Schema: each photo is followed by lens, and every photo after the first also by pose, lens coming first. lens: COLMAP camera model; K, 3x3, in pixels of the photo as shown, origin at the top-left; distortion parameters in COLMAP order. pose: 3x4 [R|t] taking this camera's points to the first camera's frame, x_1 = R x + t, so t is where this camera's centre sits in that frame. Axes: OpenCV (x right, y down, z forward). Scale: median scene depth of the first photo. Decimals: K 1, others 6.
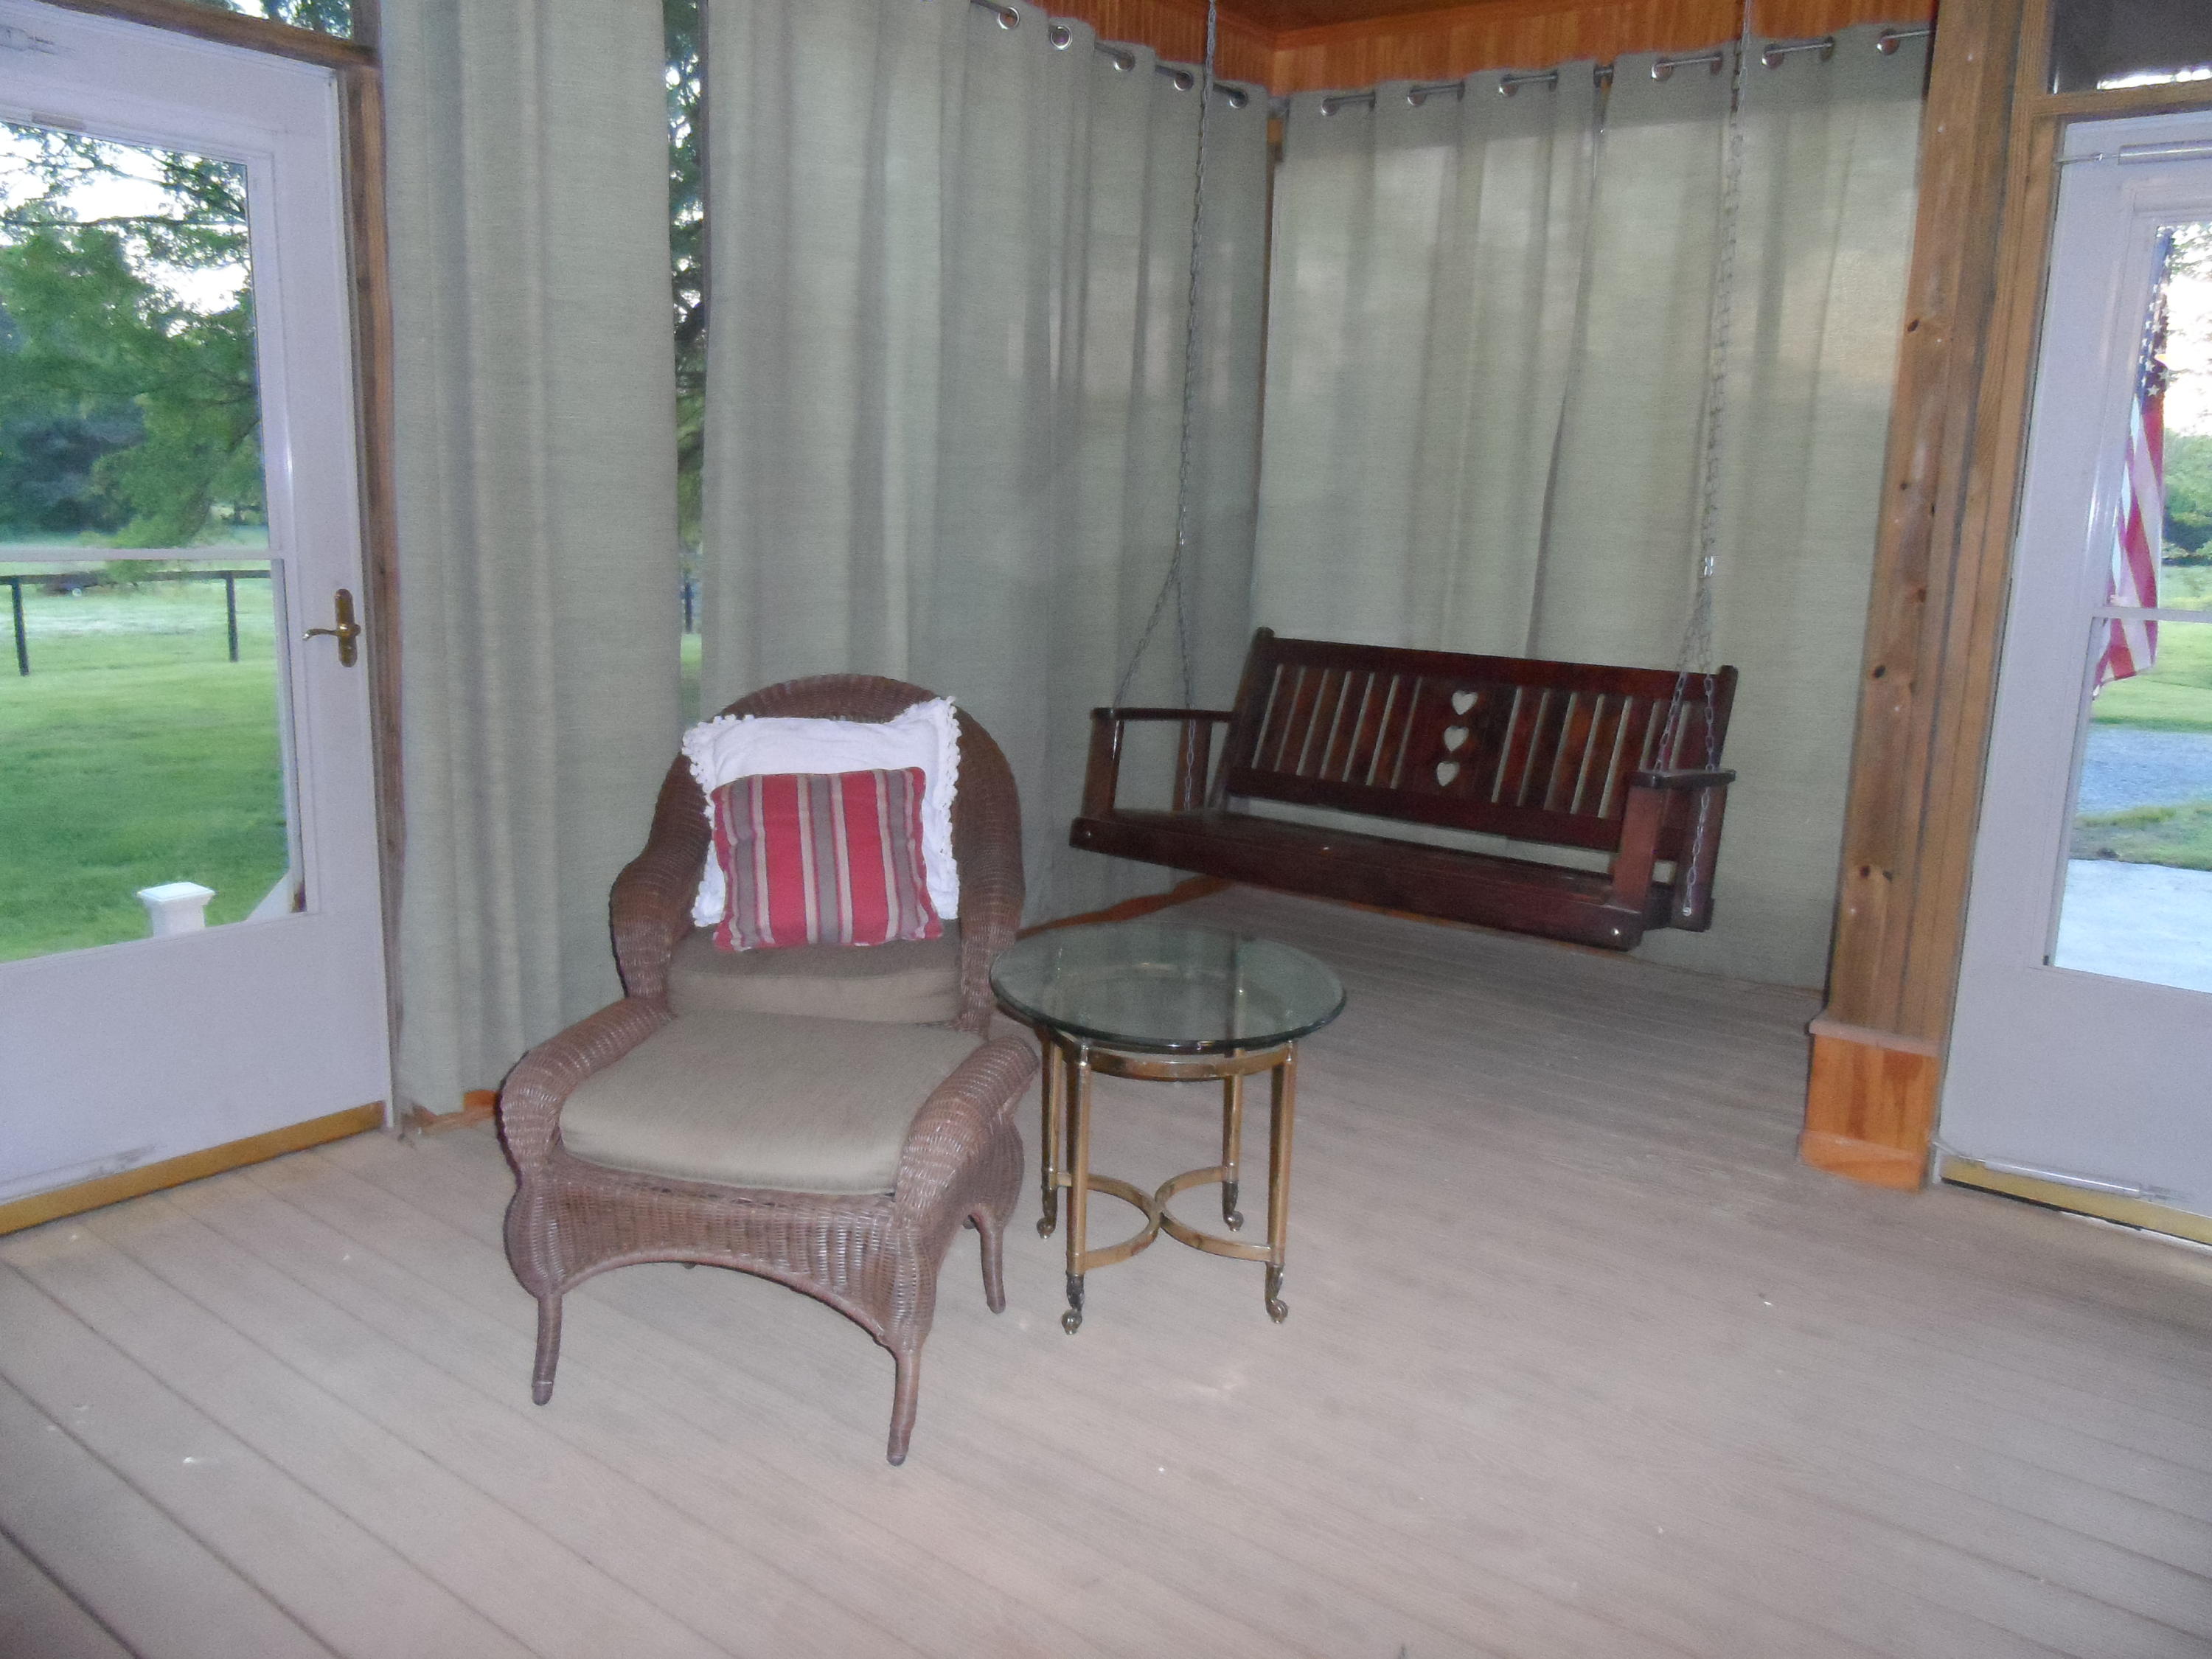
lens RADIAL K [[1675.5, 0, 1103.8], [0, 1675.5, 832.6], [0, 0, 1]] dist [-0.010481, -0.000024]
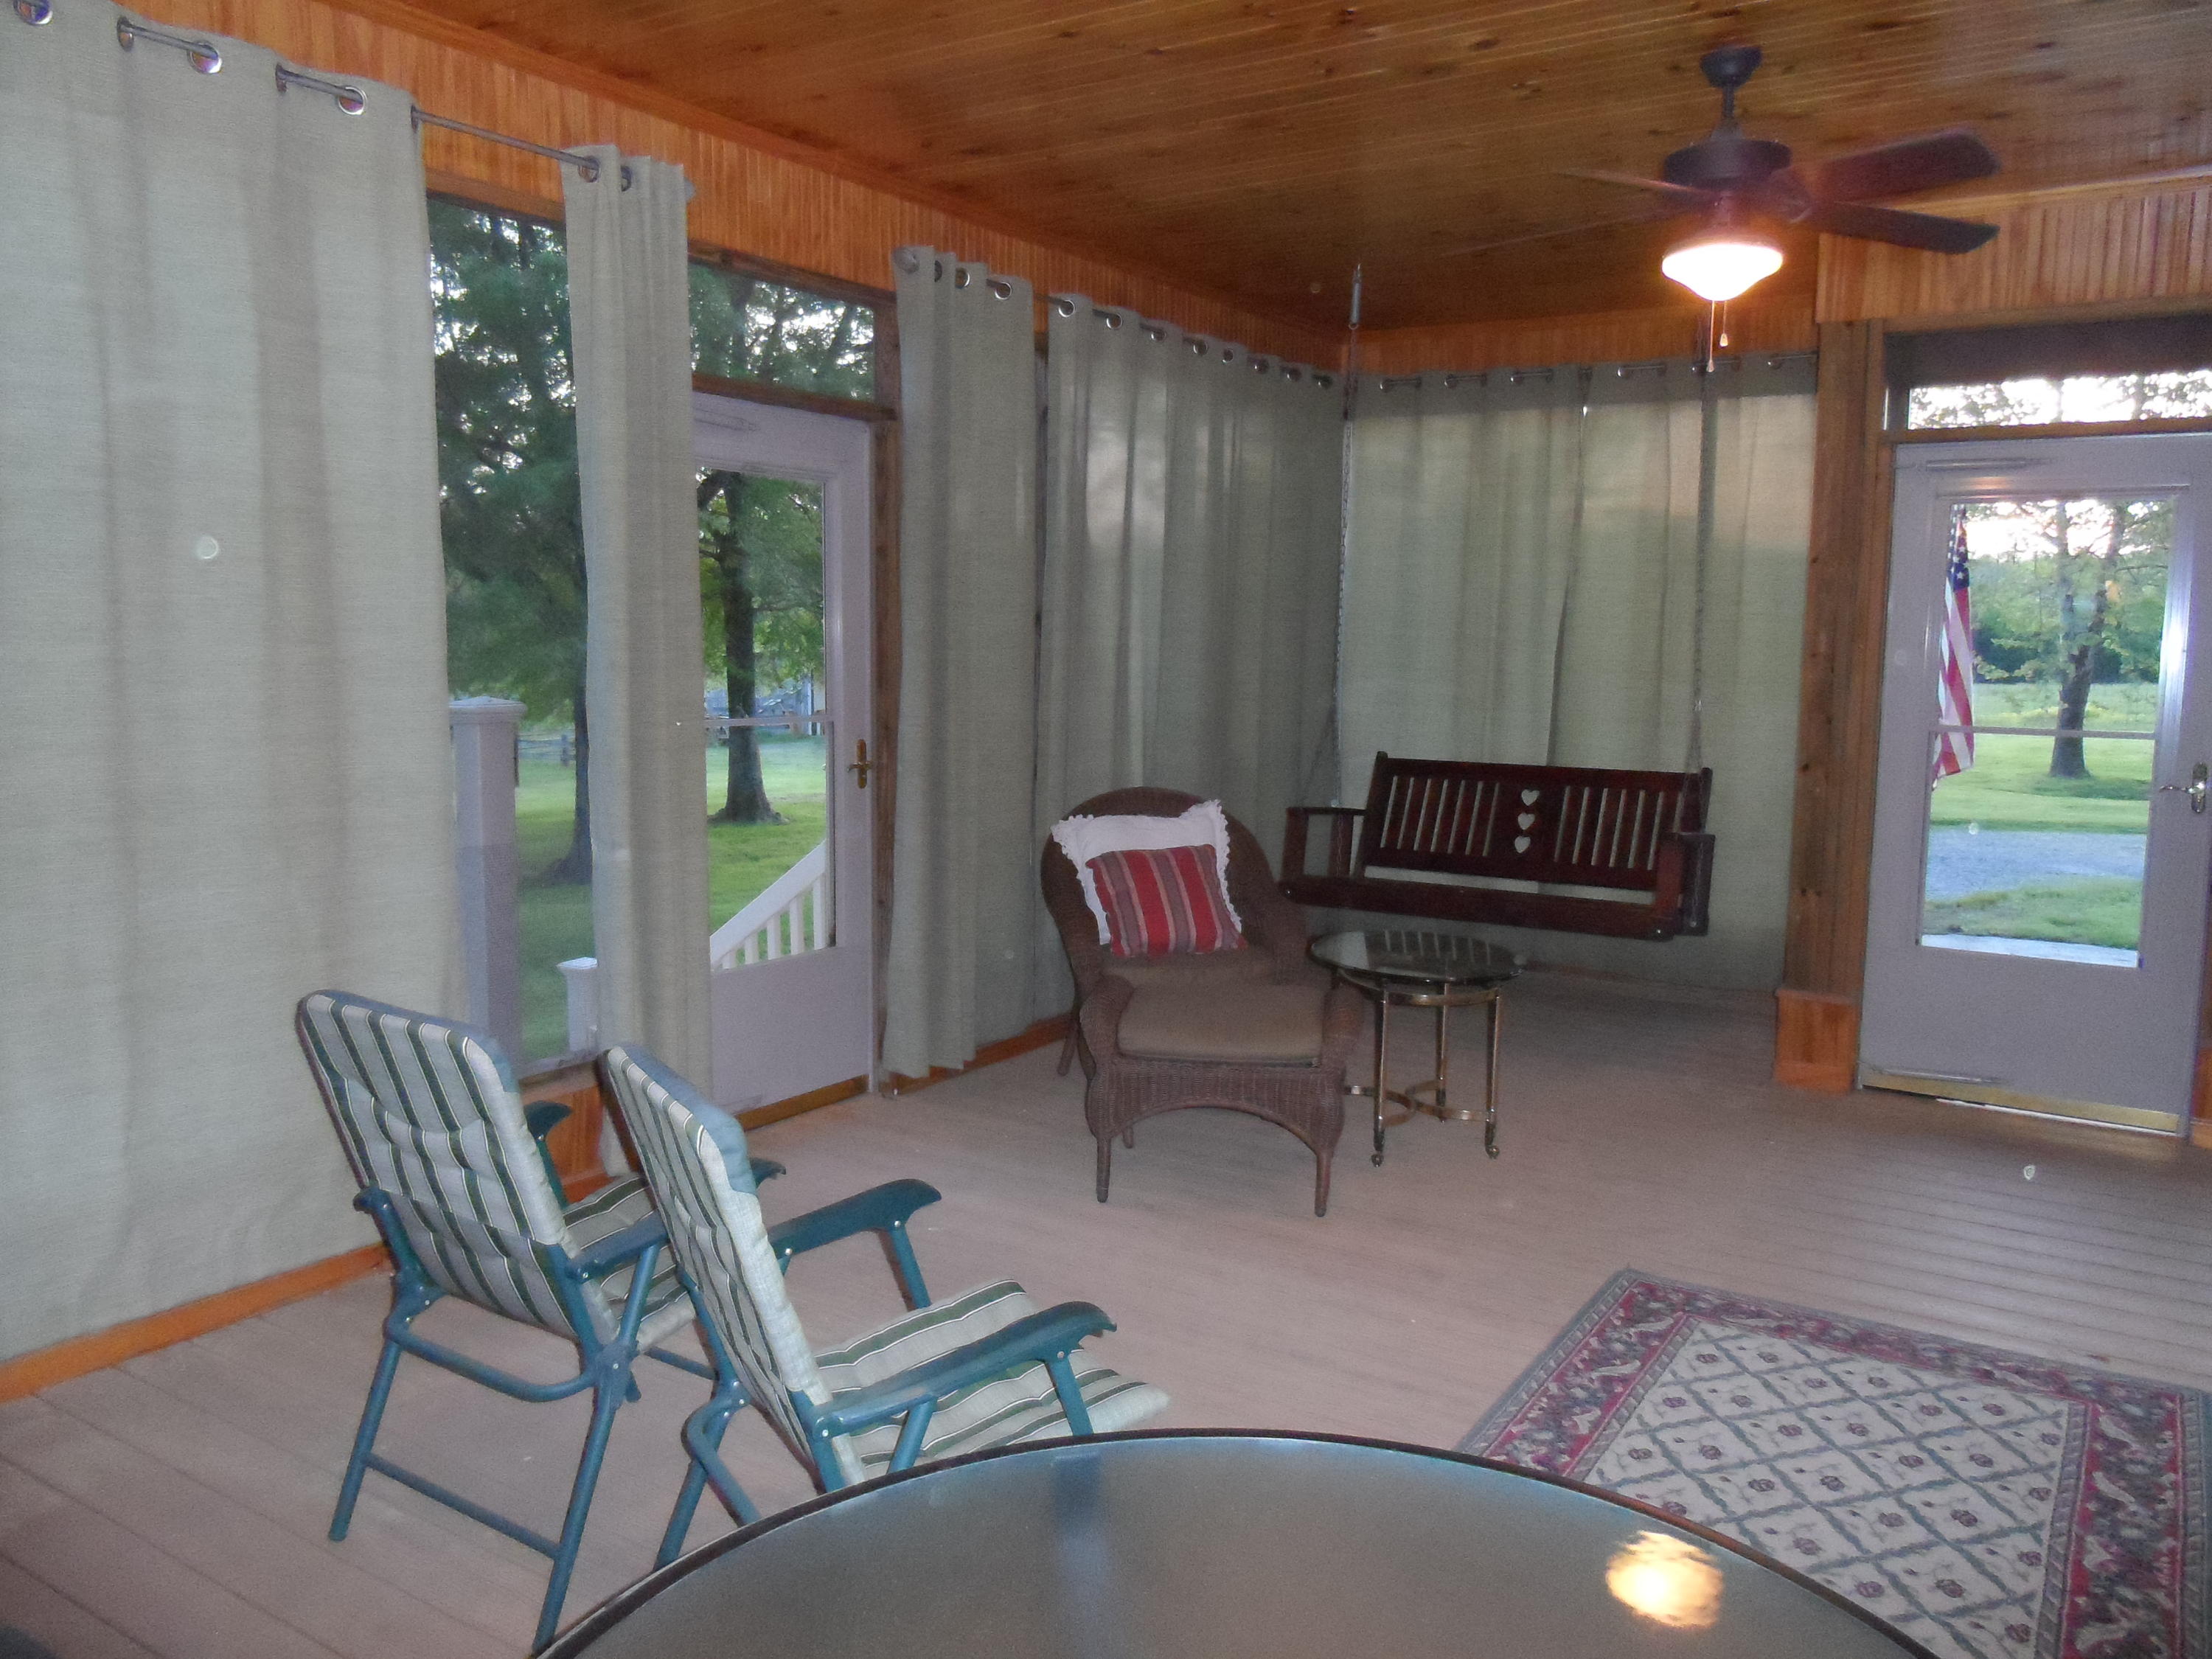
lens RADIAL K [[1675.5, 0, 1105.2], [0, 1675.5, 841.1], [0, 0, 1]] dist [-0.010481, -0.000024]
pose [[0.996940, -0.028095, 0.072948, -0.303690], [0.033509, 0.996689, -0.074085, 0.066129], [-0.070625, 0.076303, 0.994580, -0.509372]]
